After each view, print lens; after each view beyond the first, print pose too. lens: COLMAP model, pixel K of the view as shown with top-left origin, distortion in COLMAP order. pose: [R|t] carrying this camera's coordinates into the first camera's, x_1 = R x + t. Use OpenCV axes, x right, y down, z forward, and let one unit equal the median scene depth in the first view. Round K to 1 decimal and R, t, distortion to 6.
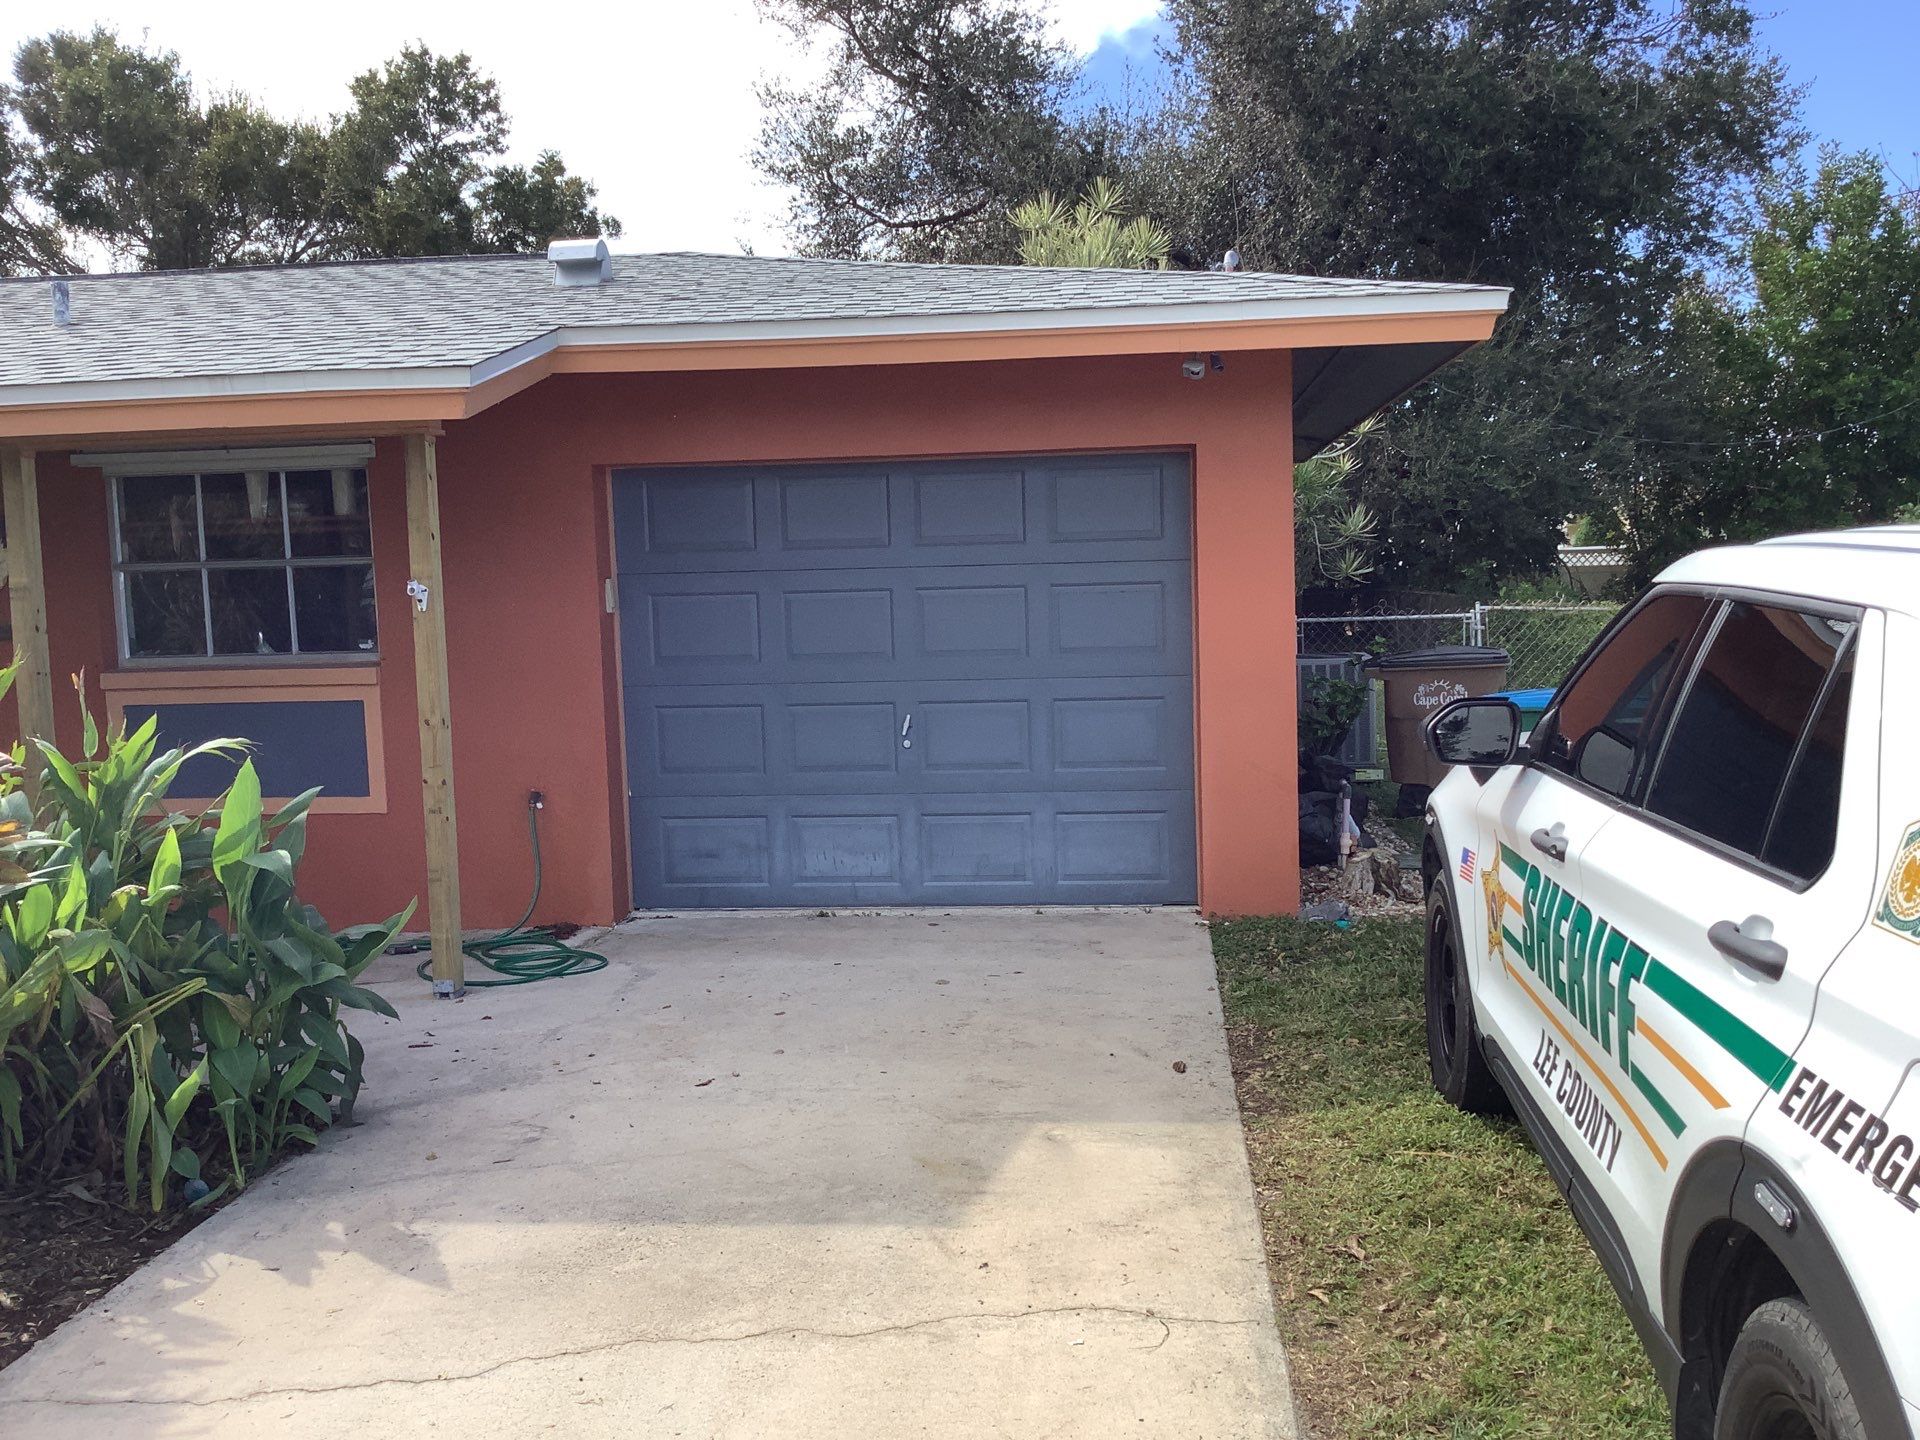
lens RADIAL K [[1734.5, 0, 960.0], [0, 1734.5, 720.0], [0, 0, 1]] dist [0.060057, -0.099979]
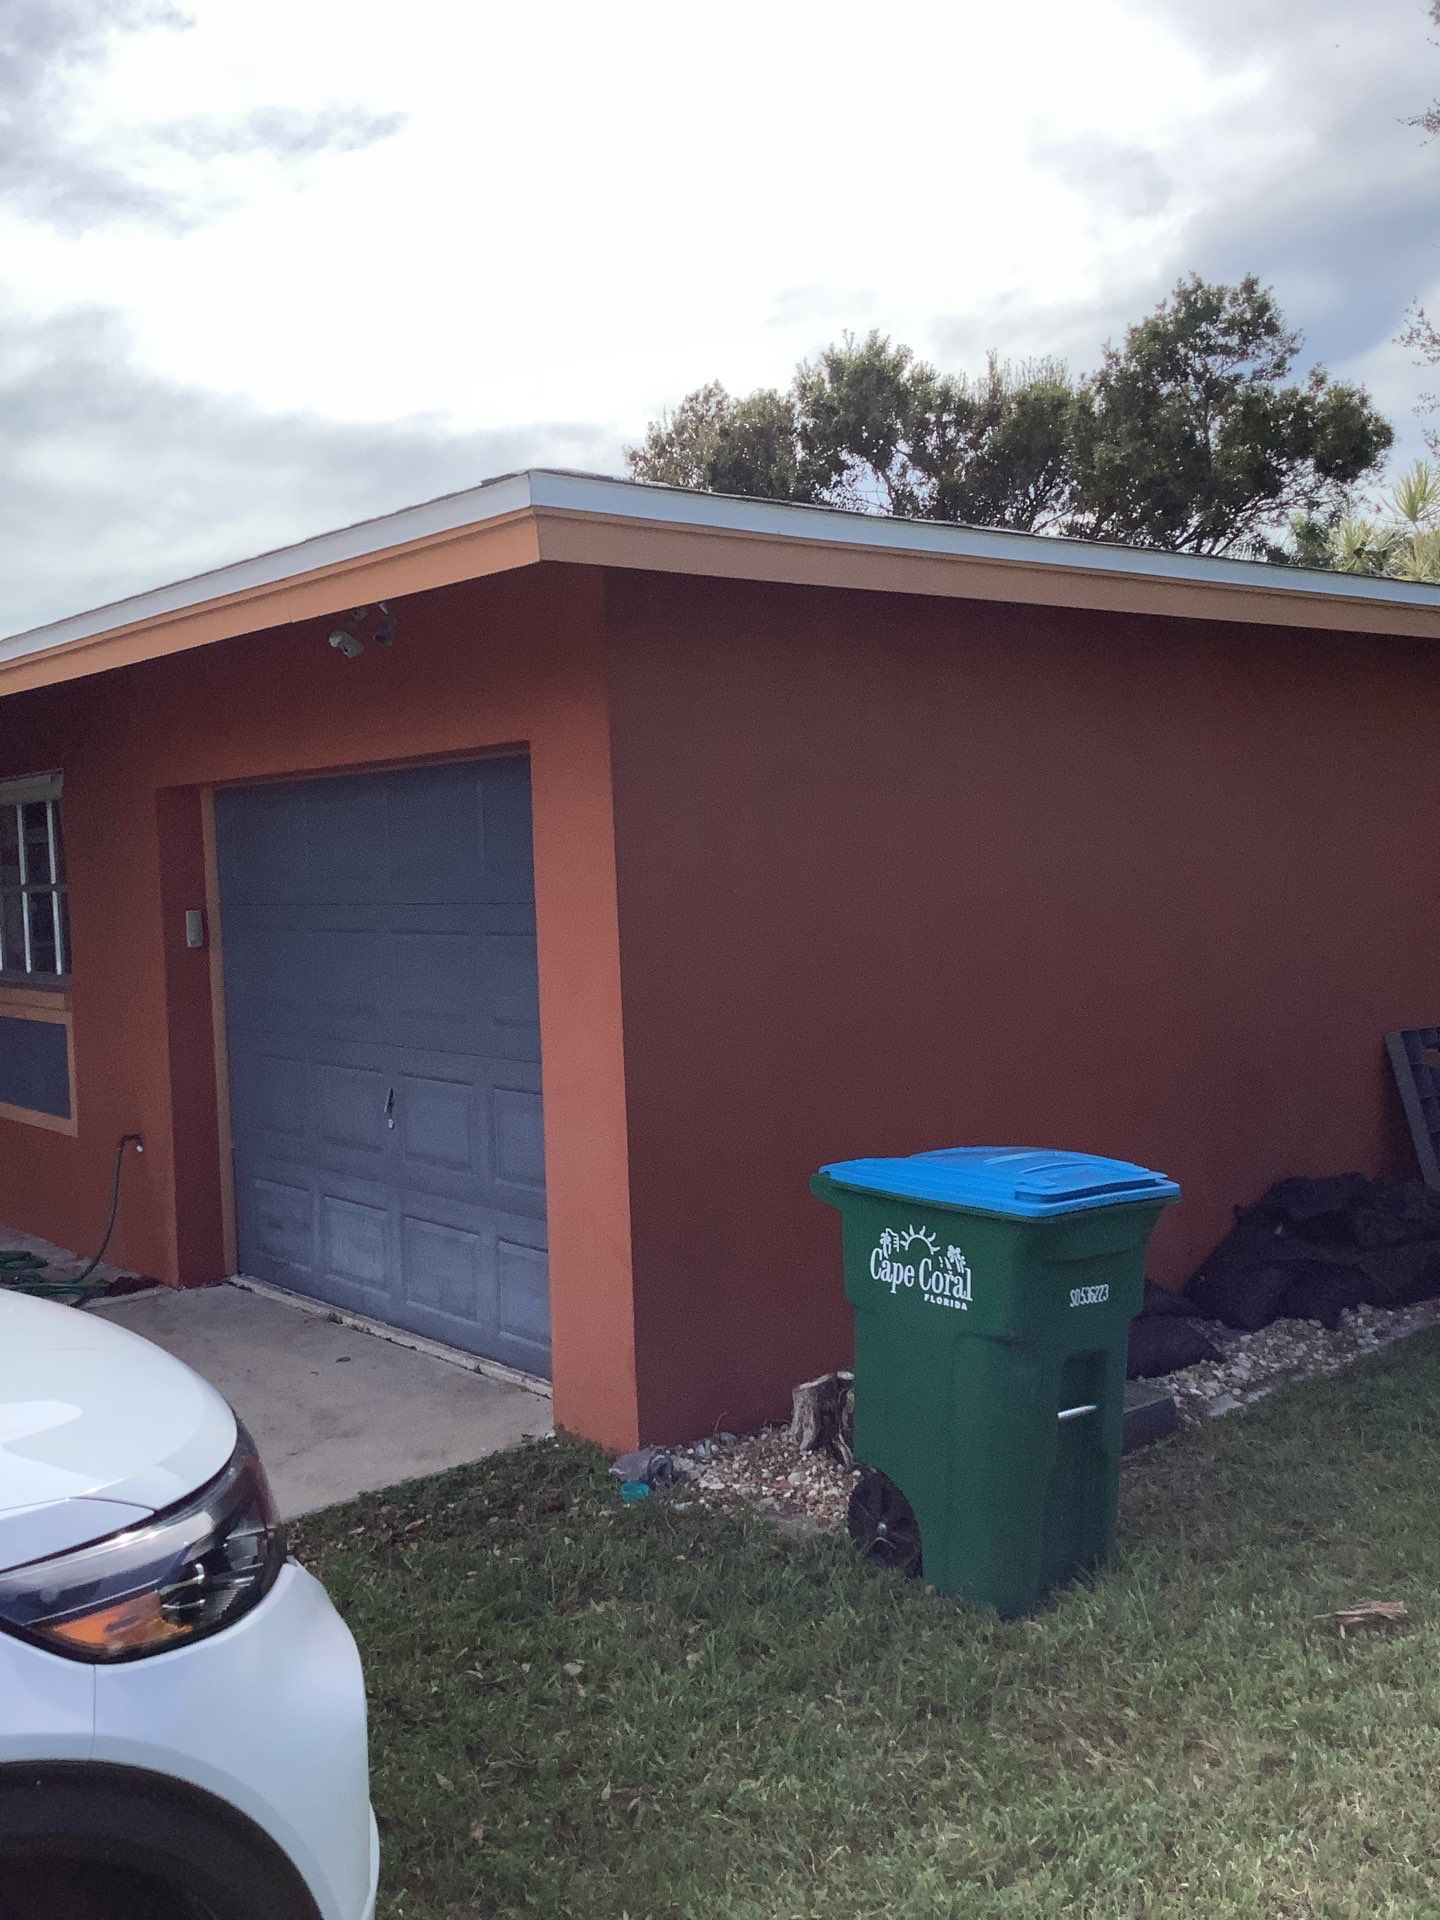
lens RADIAL K [[1734.5, 0, 720.0], [0, 1734.5, 960.0], [0, 0, 1]] dist [0.060057, -0.099979]
pose [[0.712385, 0.041835, -0.700541, 0.633036], [-0.042900, 0.998951, 0.016030, -0.080784], [0.700477, 0.018634, 0.713432, 0.529367]]
